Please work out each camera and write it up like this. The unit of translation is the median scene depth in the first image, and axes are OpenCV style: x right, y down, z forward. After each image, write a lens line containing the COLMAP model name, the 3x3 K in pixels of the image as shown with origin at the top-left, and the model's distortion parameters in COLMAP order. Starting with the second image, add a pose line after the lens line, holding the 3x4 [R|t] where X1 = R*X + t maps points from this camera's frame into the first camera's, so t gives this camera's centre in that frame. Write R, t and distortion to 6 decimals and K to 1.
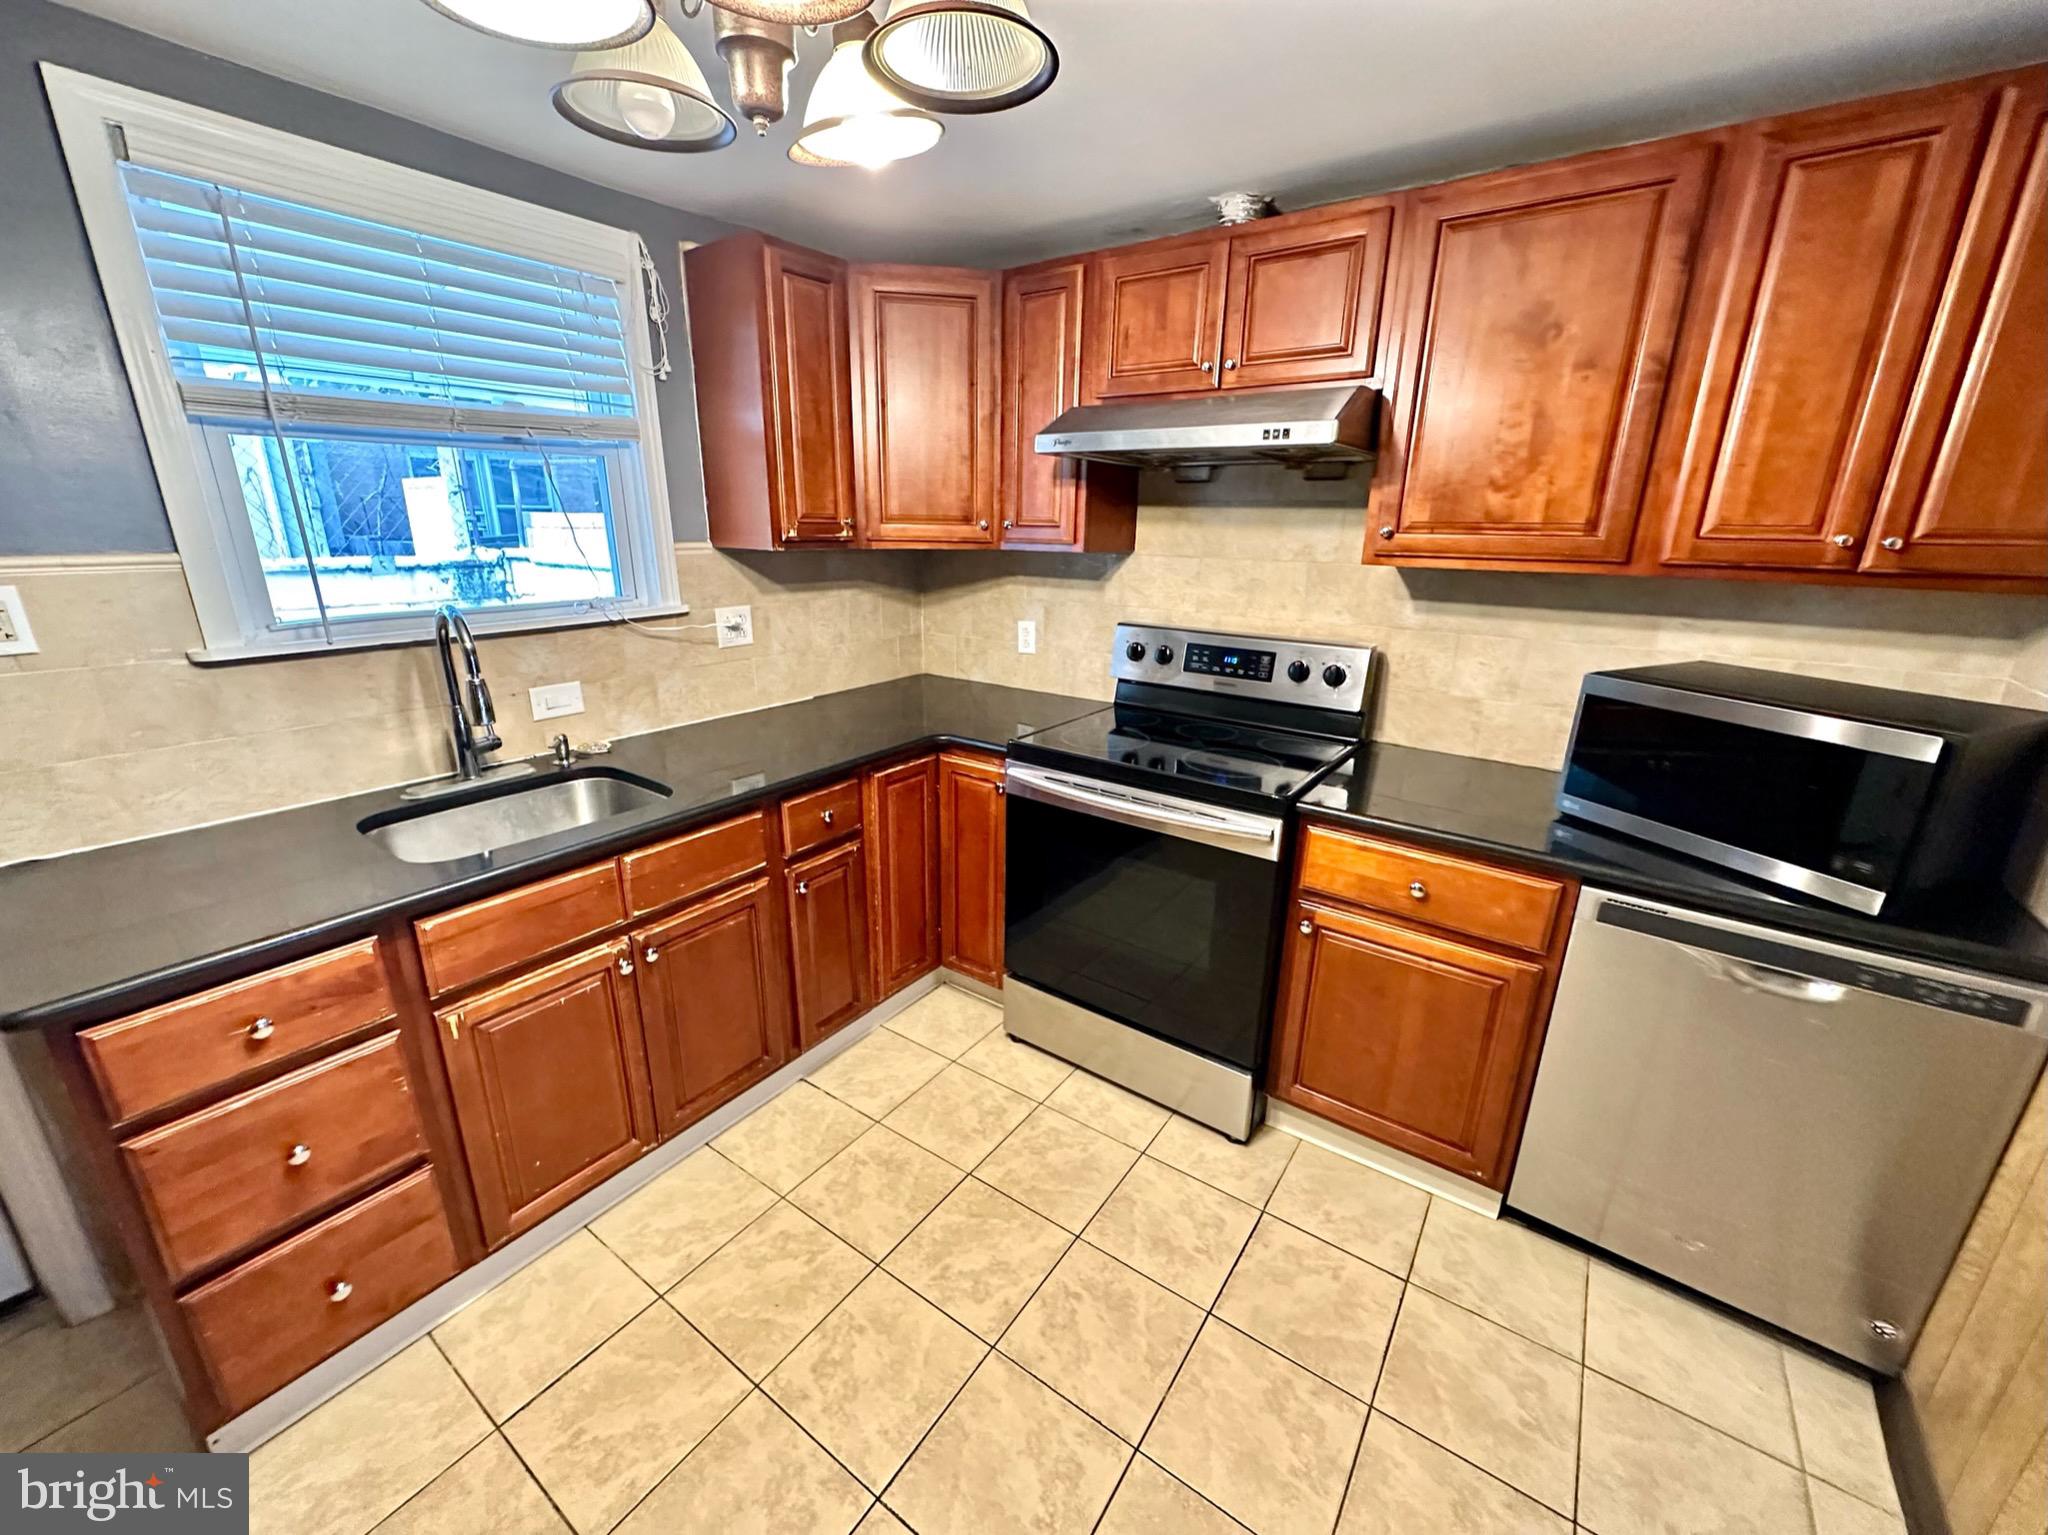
lens RADIAL K [[812.8, 0, 1020.6], [0, 812.8, 768.5], [0, 0, 1]] dist [-0.002691, 0.000173]
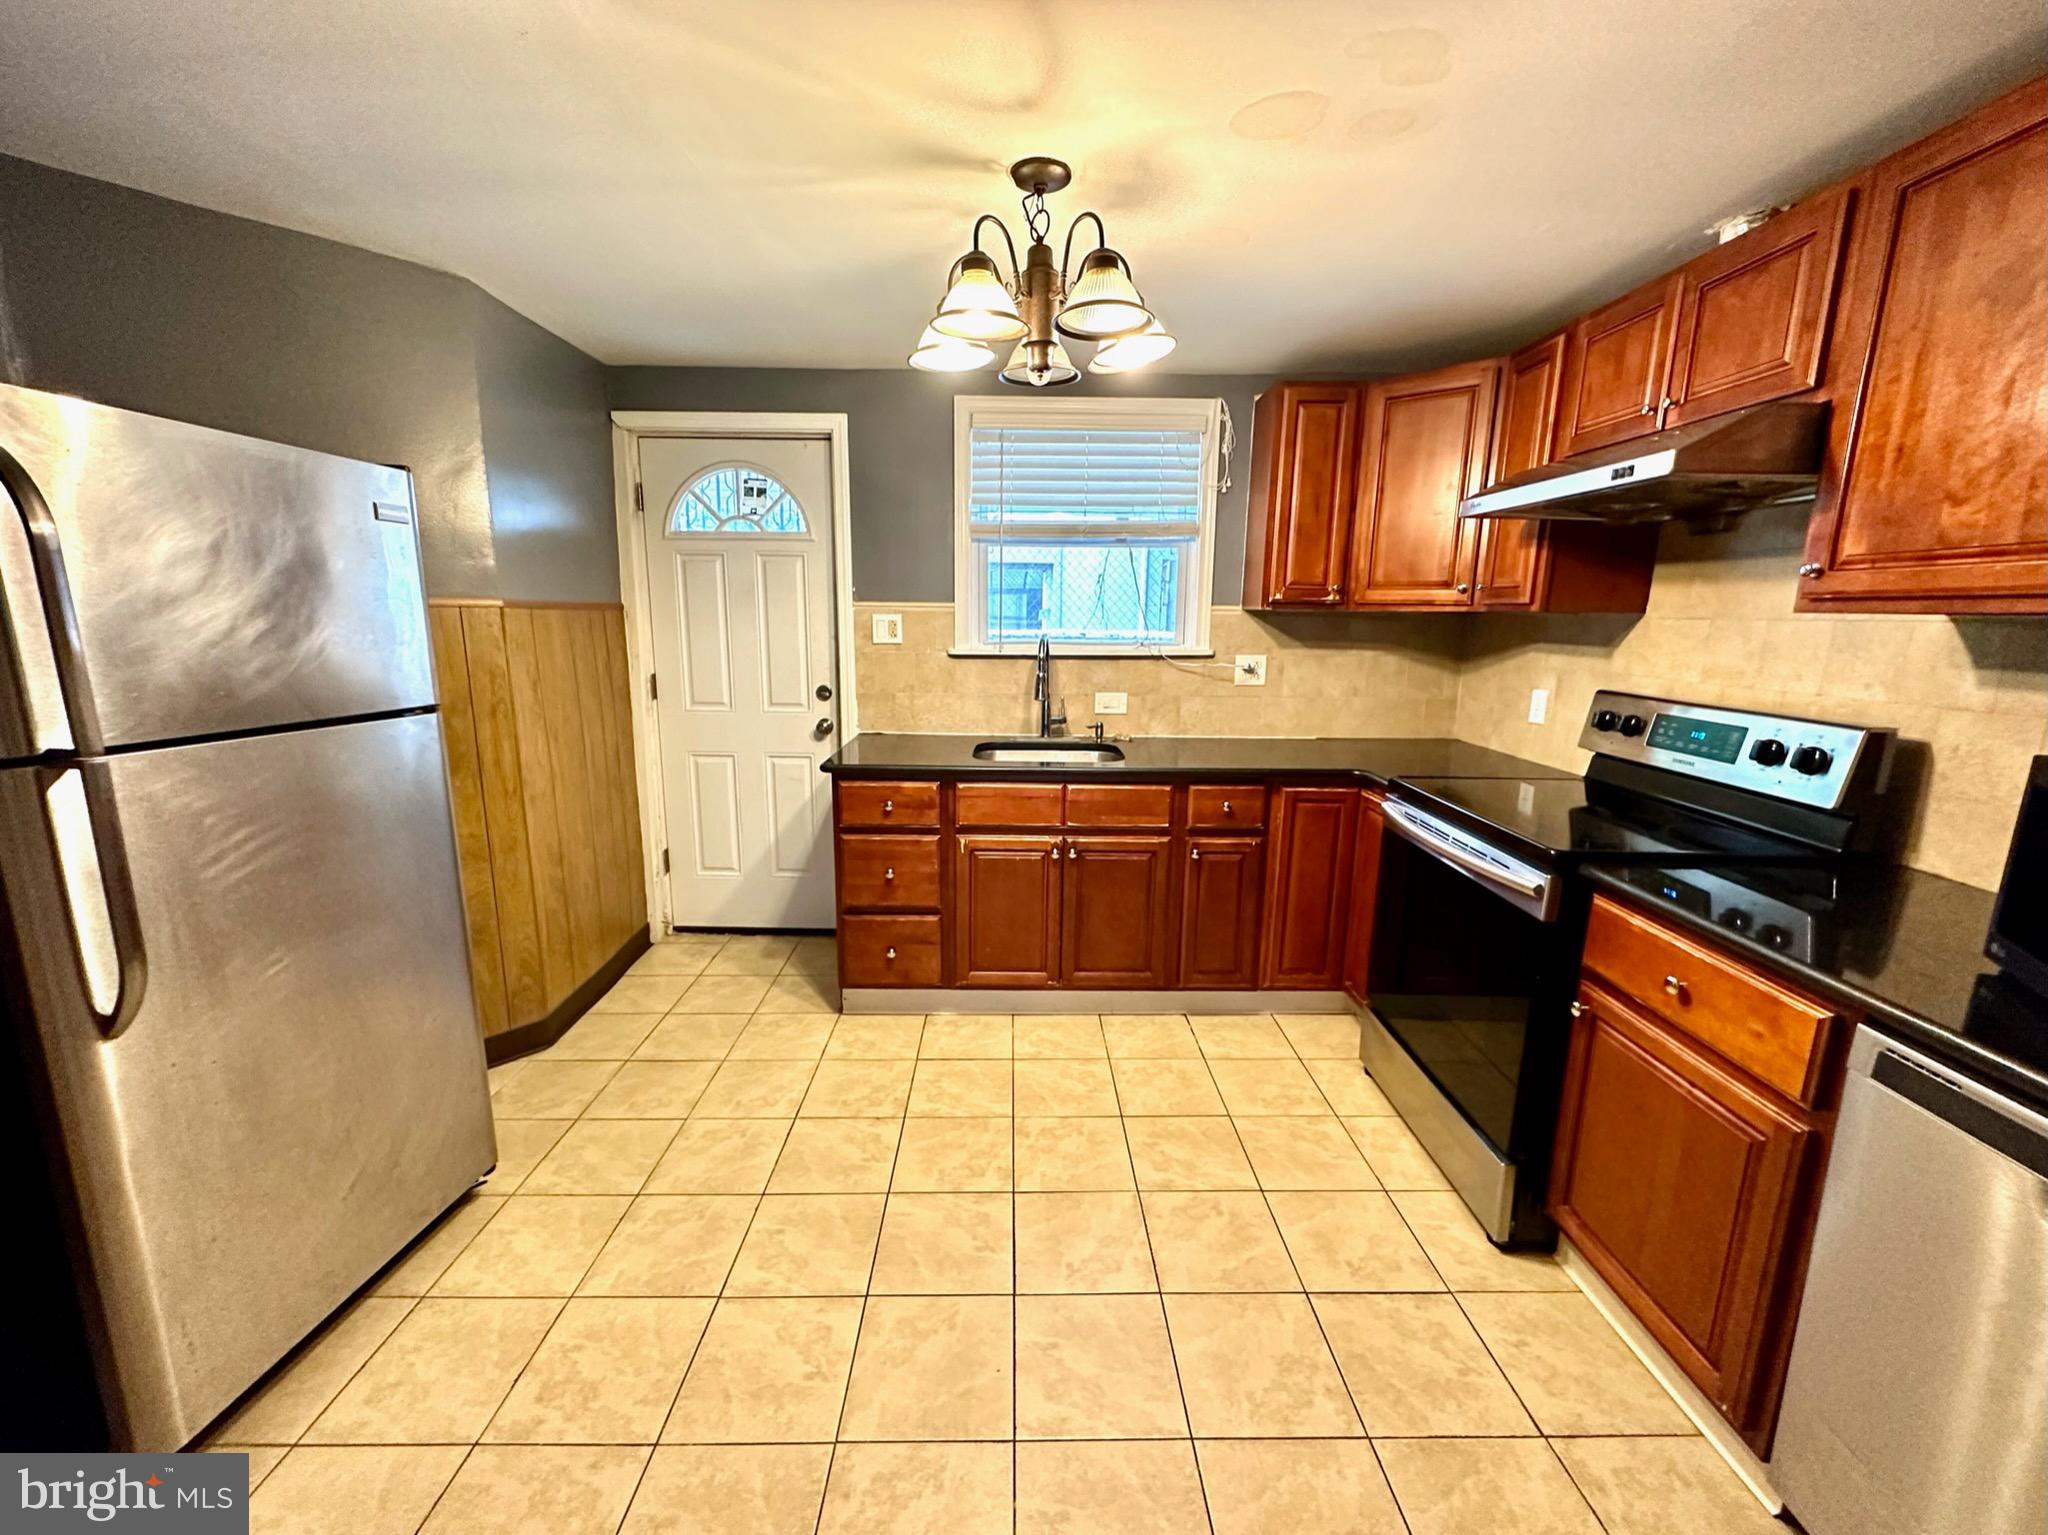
lens RADIAL K [[812.8, 0, 1021.7], [0, 812.8, 768.2], [0, 0, 1]] dist [-0.002691, 0.000173]
pose [[0.589081, 0.148439, -0.794323, 0.570359], [-0.244150, 0.969737, 0.000155, 0.076849], [0.770308, 0.193843, 0.607496, -0.042378]]
